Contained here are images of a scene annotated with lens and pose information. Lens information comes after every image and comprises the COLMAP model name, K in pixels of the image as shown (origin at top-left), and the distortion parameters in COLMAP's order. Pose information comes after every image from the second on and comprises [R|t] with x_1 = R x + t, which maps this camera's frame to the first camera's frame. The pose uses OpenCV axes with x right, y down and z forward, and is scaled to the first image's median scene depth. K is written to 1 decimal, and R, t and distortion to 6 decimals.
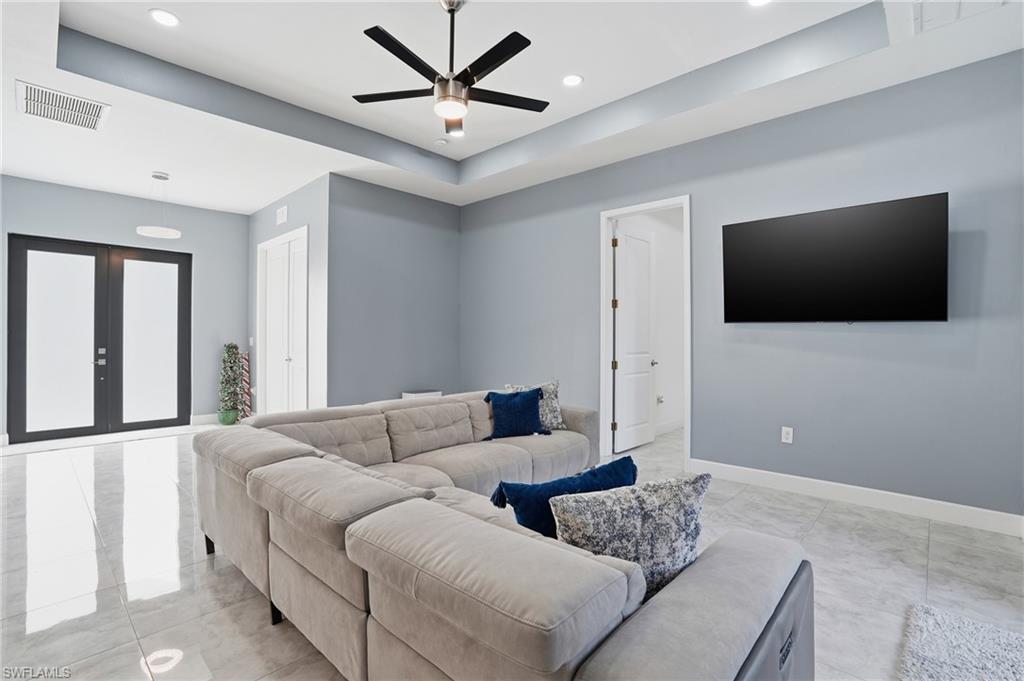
lens RADIAL K [[476.6, 0, 509.3], [0, 476.6, 334.5], [0, 0, 1]] dist [-0.070438, 0.027334]
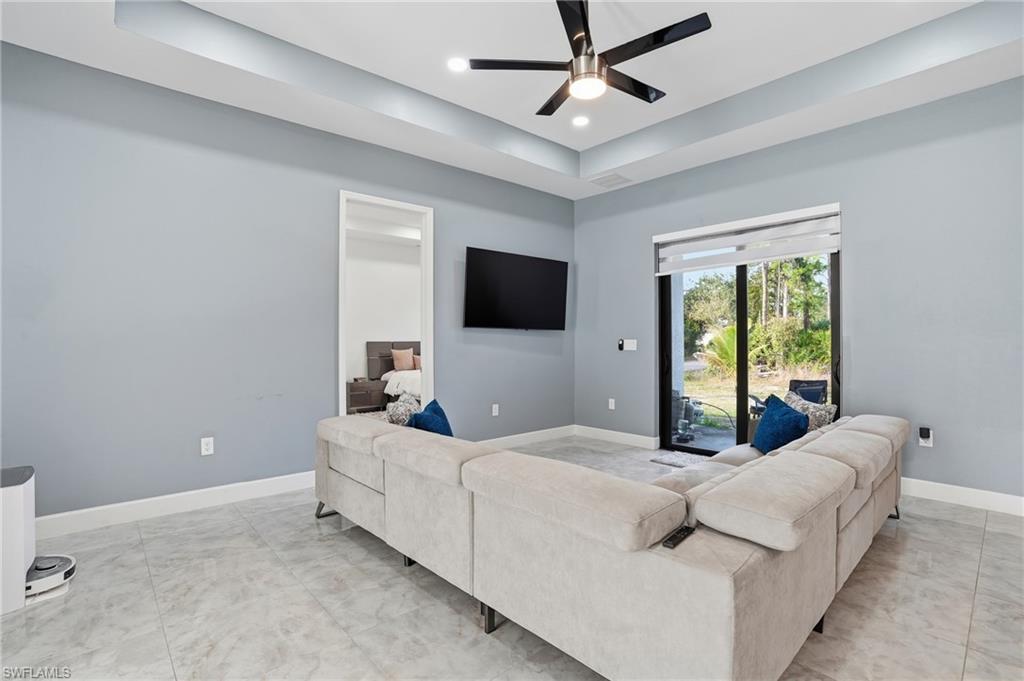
lens RADIAL K [[480.2, 0, 510.6], [0, 480.2, 342.5], [0, 0, 1]] dist [-0.074286, 0.027949]
pose [[0.077467, -0.009651, 0.996948, -0.525093], [-0.004206, 0.999941, 0.010007, 0.000505], [-0.996986, -0.004968, 0.077422, 0.542436]]
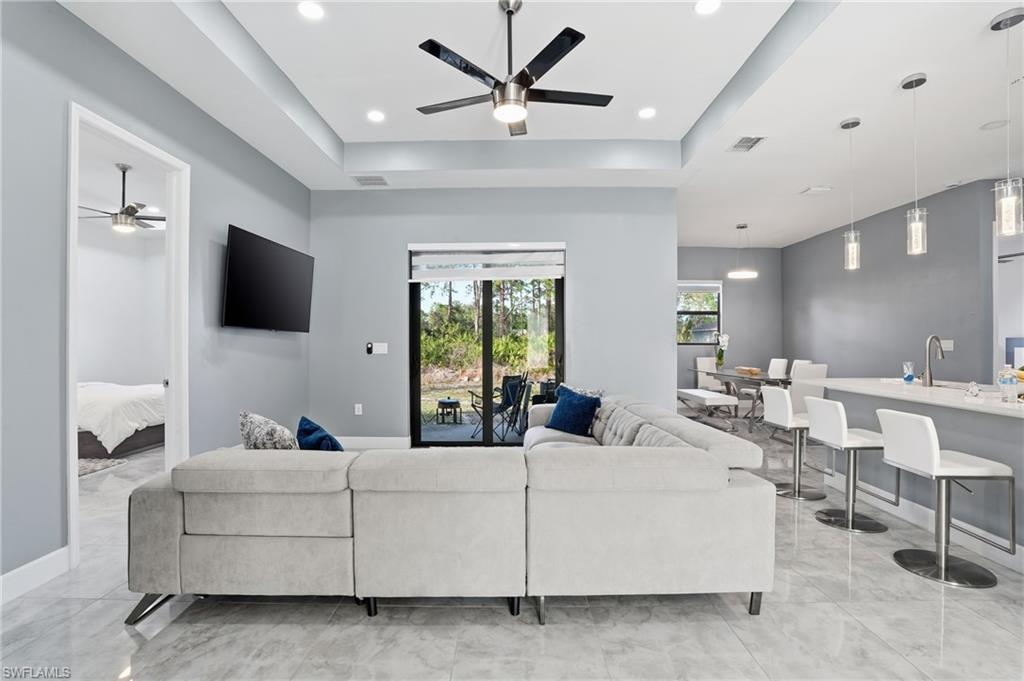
lens RADIAL K [[480.2, 0, 510.6], [0, 480.2, 342.5], [0, 0, 1]] dist [-0.074286, 0.027949]
pose [[-0.685695, -0.002458, 0.727885, -0.429686], [-0.007178, 0.999969, -0.003384, 0.003829], [-0.727854, -0.007545, -0.685691, 0.845870]]
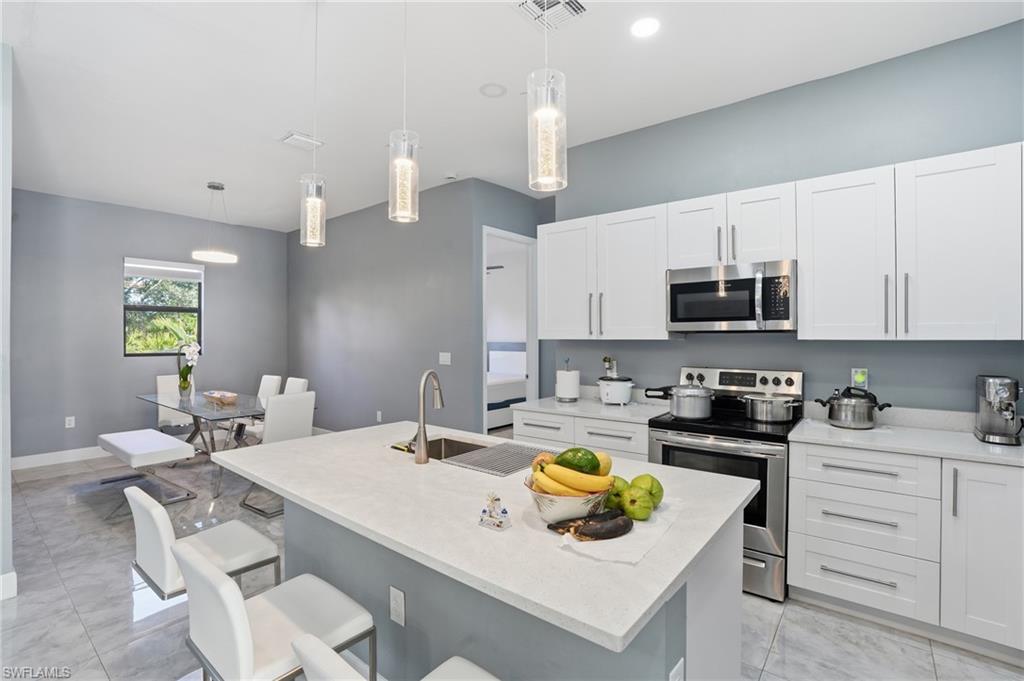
lens RADIAL K [[476.6, 0, 509.3], [0, 476.6, 334.5], [0, 0, 1]] dist [-0.070438, 0.027334]
pose [[-0.996978, 0.001861, -0.077663, -0.404764], [0.002594, 0.999953, -0.009328, -0.033973], [0.077642, -0.009501, -0.996936, 0.419682]]
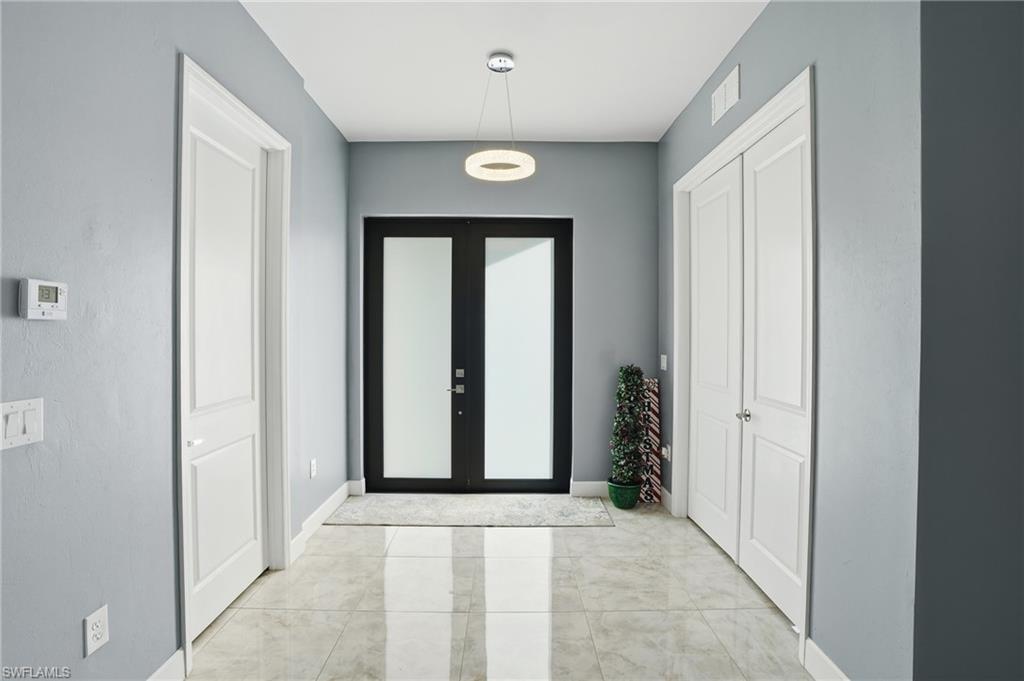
lens RADIAL K [[476.6, 0, 509.3], [0, 476.6, 334.5], [0, 0, 1]] dist [-0.070438, 0.027334]
pose [[0.689743, 0.006767, -0.724022, -0.317499], [0.002868, 0.999923, 0.012078, -0.031139], [0.724048, -0.010408, 0.689671, 0.560180]]
